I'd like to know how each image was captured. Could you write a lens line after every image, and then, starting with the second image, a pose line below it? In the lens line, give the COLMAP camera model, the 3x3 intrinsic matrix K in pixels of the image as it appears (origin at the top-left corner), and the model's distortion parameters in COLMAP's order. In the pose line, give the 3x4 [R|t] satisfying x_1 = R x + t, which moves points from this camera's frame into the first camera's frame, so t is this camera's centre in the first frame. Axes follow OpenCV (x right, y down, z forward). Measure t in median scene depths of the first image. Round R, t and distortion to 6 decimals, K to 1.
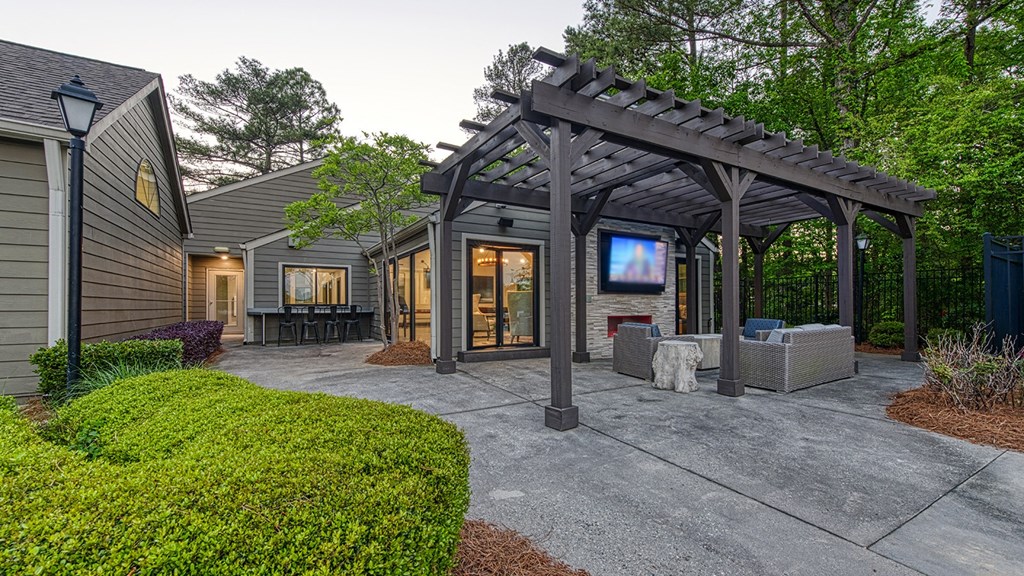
lens RADIAL K [[419.0, 0, 512.6], [0, 419.0, 297.4], [0, 0, 1]] dist [0.000624, -0.000050]
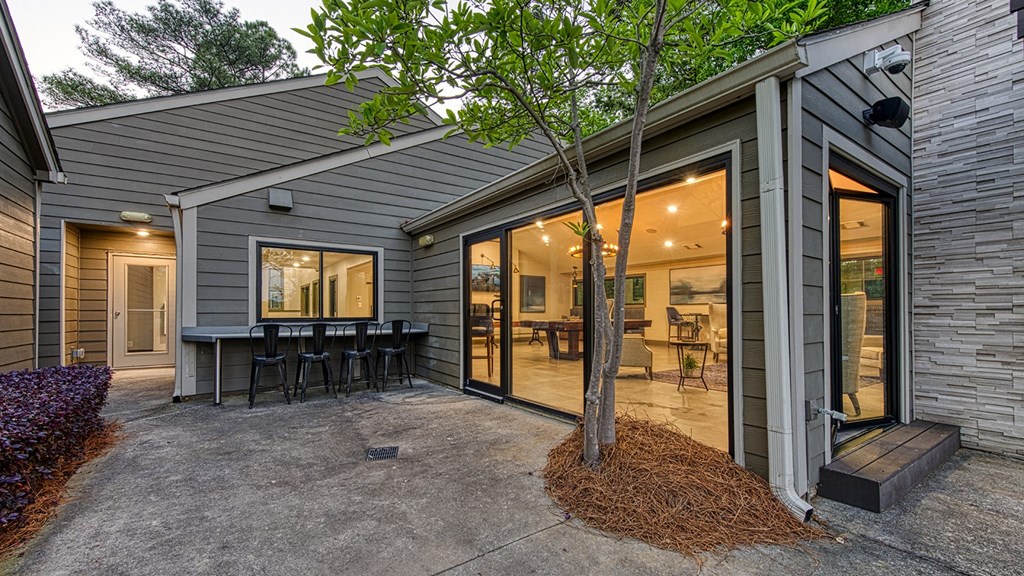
lens RADIAL K [[419.0, 0, 518.1], [0, 419.0, 305.0], [0, 0, 1]] dist [0.000624, -0.000050]
pose [[0.995822, 0.003621, 0.091245, -0.245466], [-0.003606, 0.999993, -0.000329, -0.000767], [-0.091246, -0.000002, 0.995828, 0.407438]]
